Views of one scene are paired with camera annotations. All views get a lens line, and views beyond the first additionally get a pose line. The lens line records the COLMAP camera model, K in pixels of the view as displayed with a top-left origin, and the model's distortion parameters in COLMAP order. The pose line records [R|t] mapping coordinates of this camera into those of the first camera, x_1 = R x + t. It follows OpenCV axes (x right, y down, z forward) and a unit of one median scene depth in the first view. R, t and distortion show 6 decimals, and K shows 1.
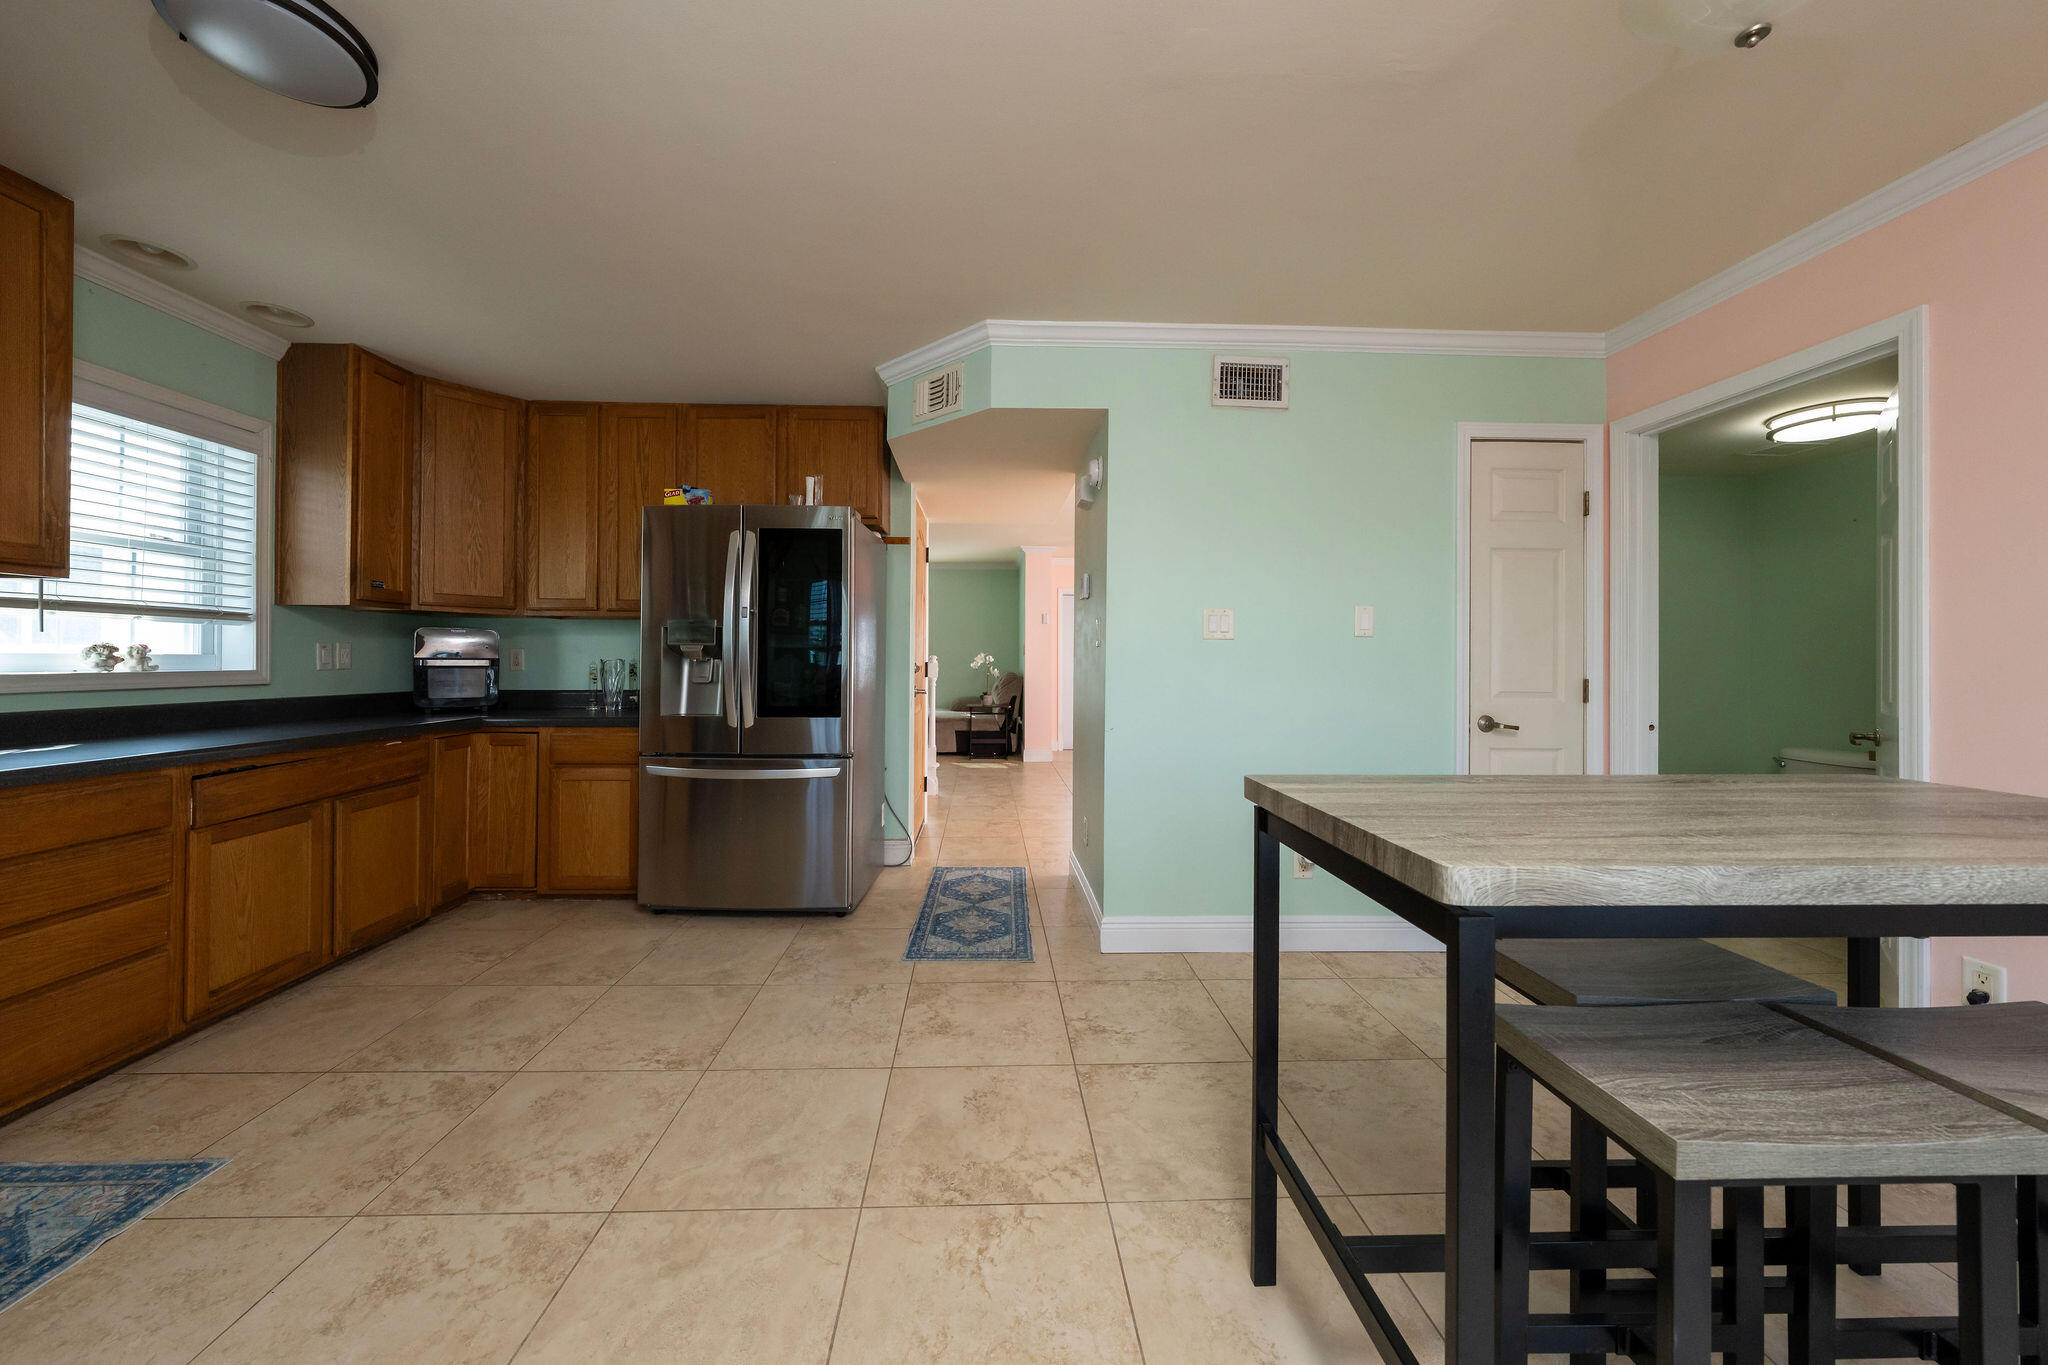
lens RADIAL K [[717.9, 0, 994.8], [0, 717.9, 654.5], [0, 0, 1]] dist [-0.001072, -0.000051]
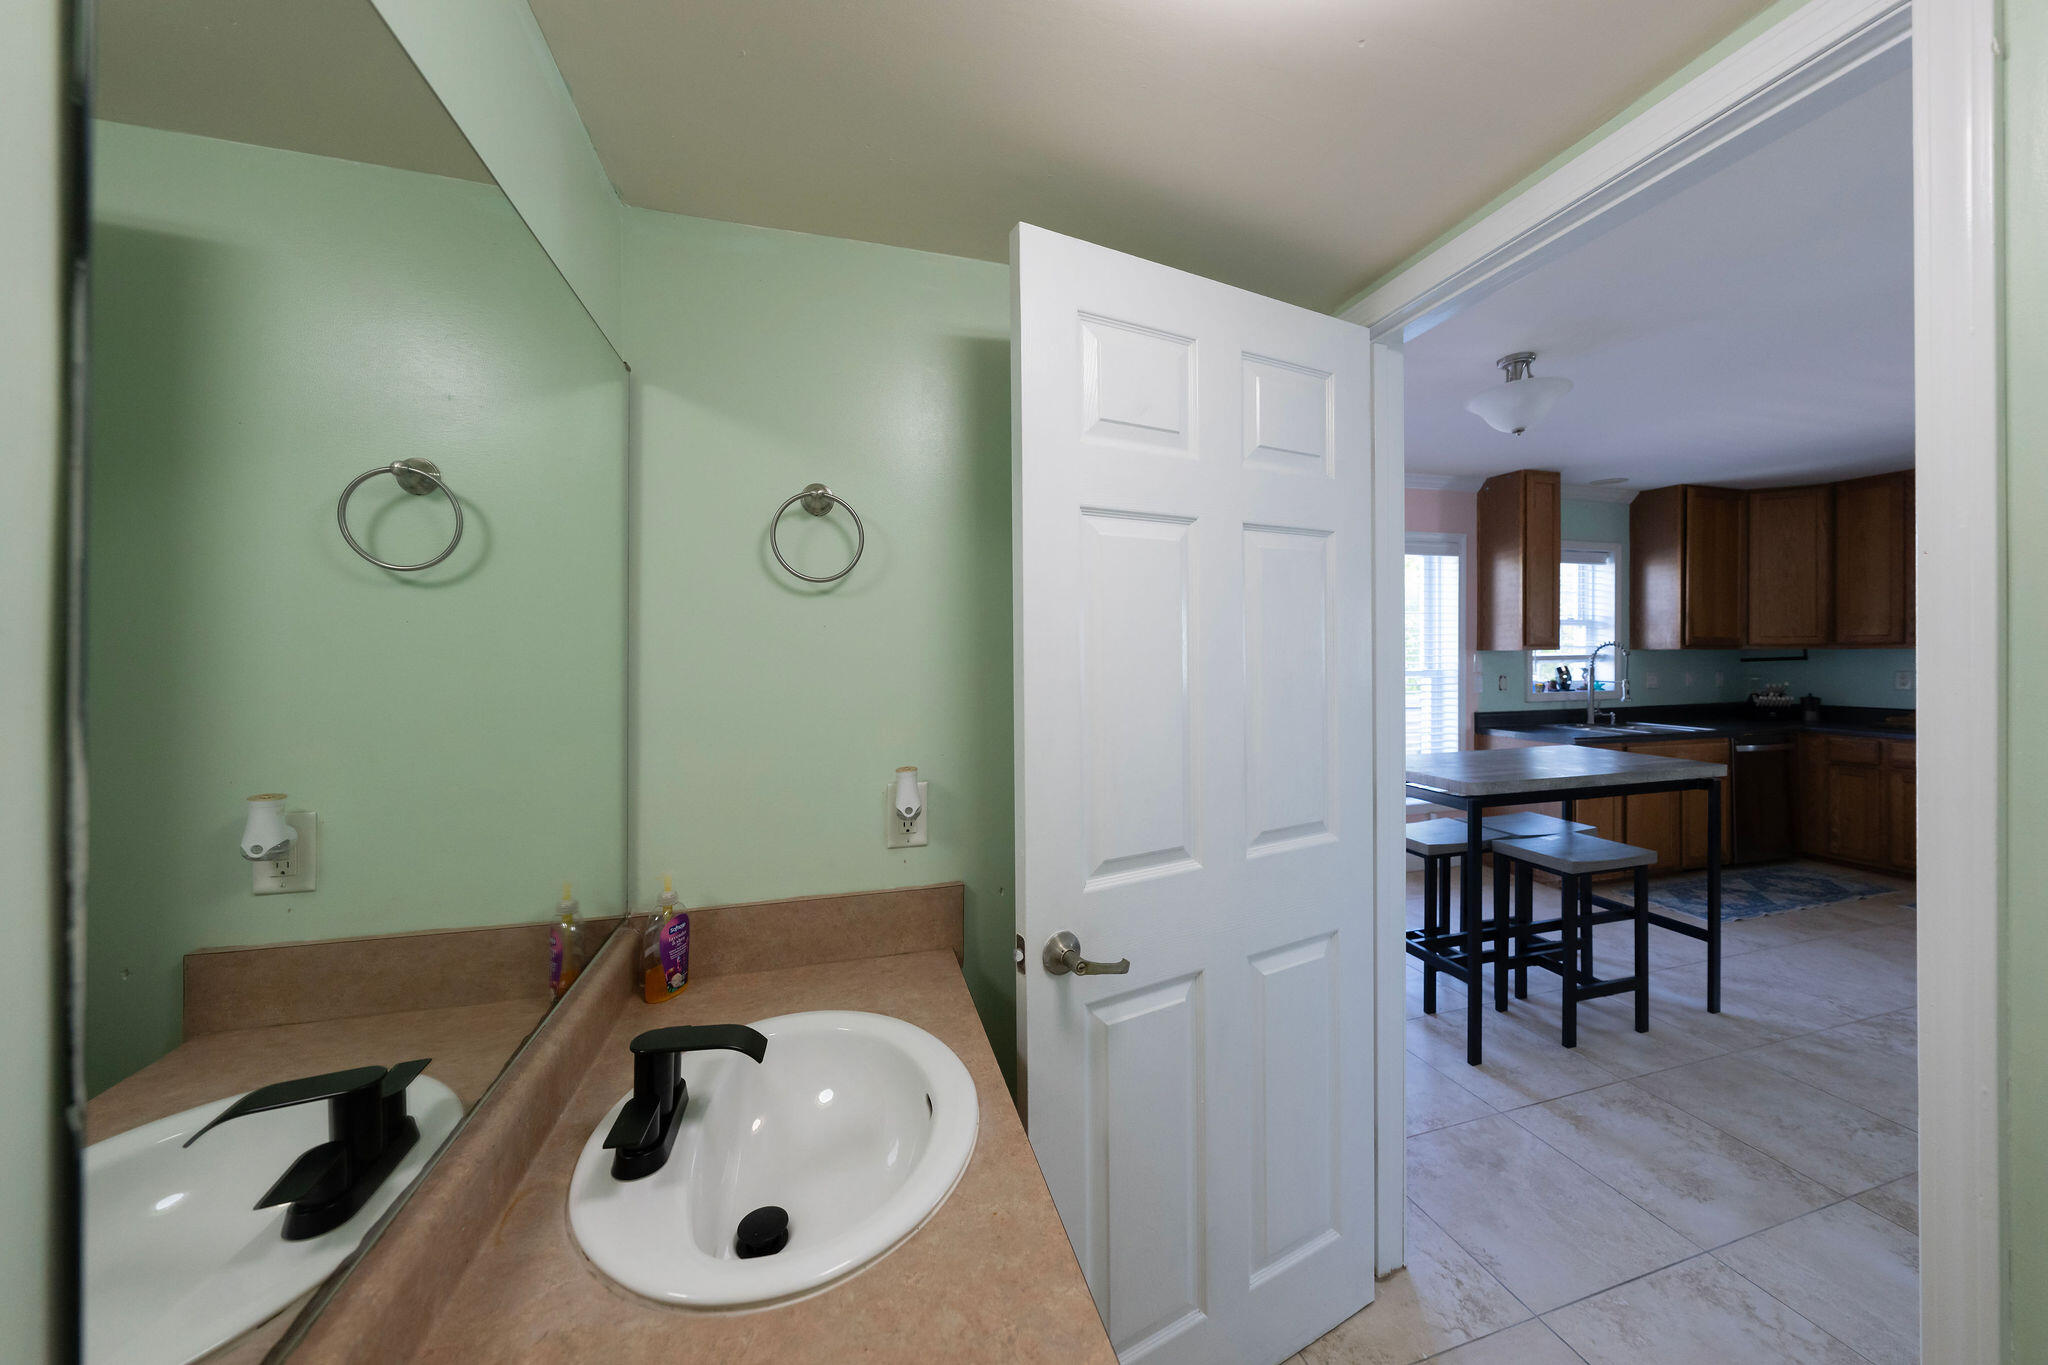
lens RADIAL K [[720.2, 0, 1037.7], [0, 720.2, 657.5], [0, 0, 1]] dist [-0.001306, -0.000188]
pose [[-0.963381, 0.002162, -0.268129, 1.538763], [0.002855, 0.999994, -0.002196, -0.073805], [0.268123, -0.002881, -0.963380, 1.361874]]
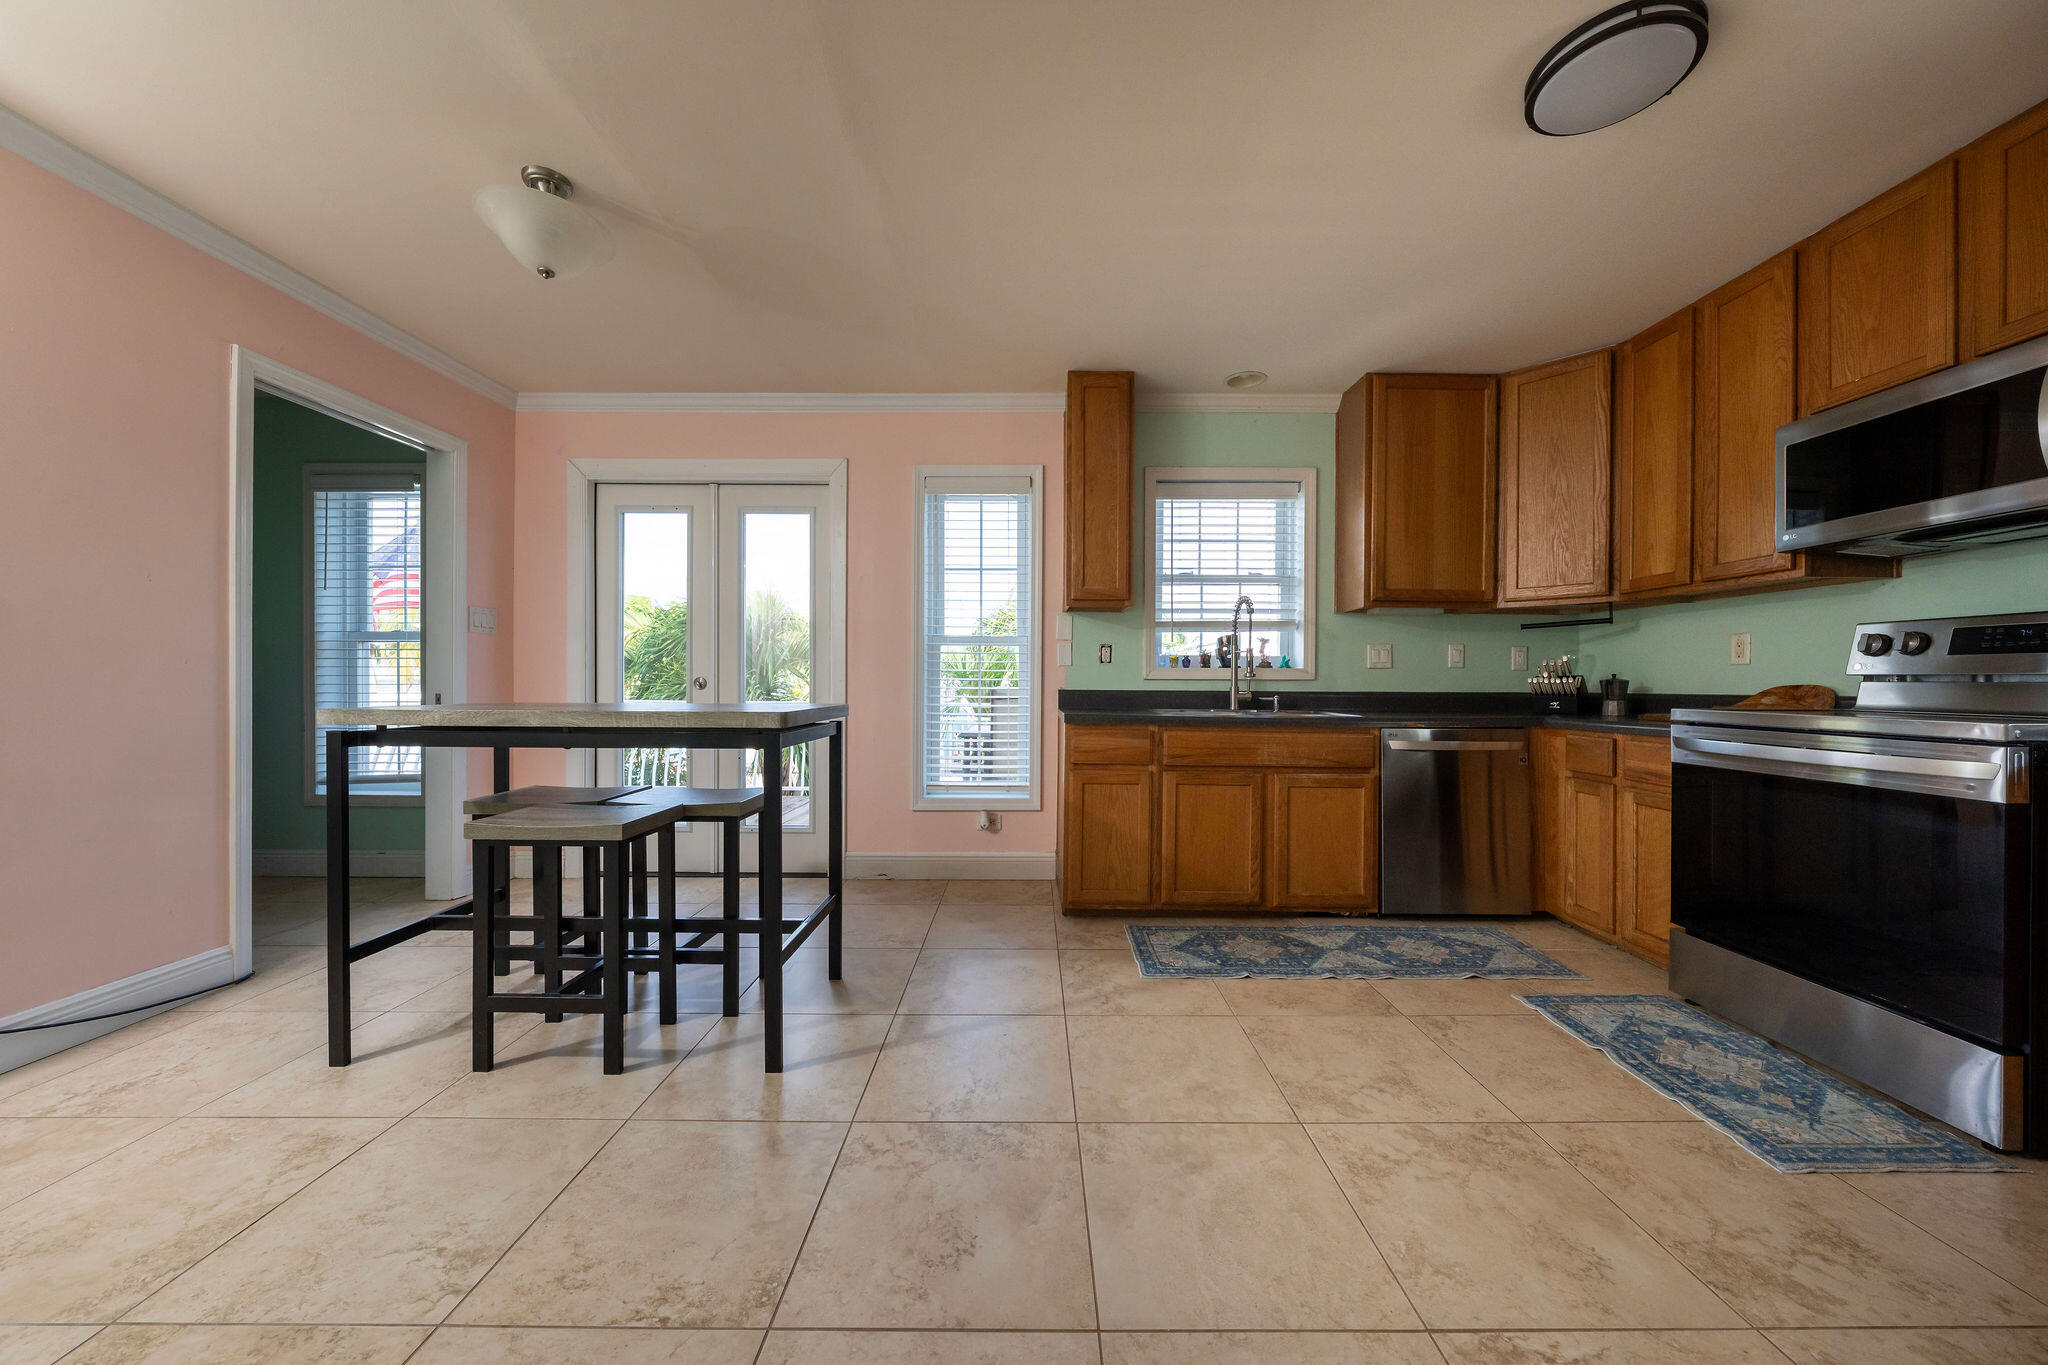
lens RADIAL K [[703.9, 0, 1024.0], [0, 703.9, 682.5], [0, 0, 1]] dist [-0.002851, -0.000184]
pose [[-0.999609, -0.009125, 0.026444, -0.080169], [-0.009287, 0.999939, -0.006009, 0.065454], [-0.026388, -0.006253, -0.999632, 1.312816]]
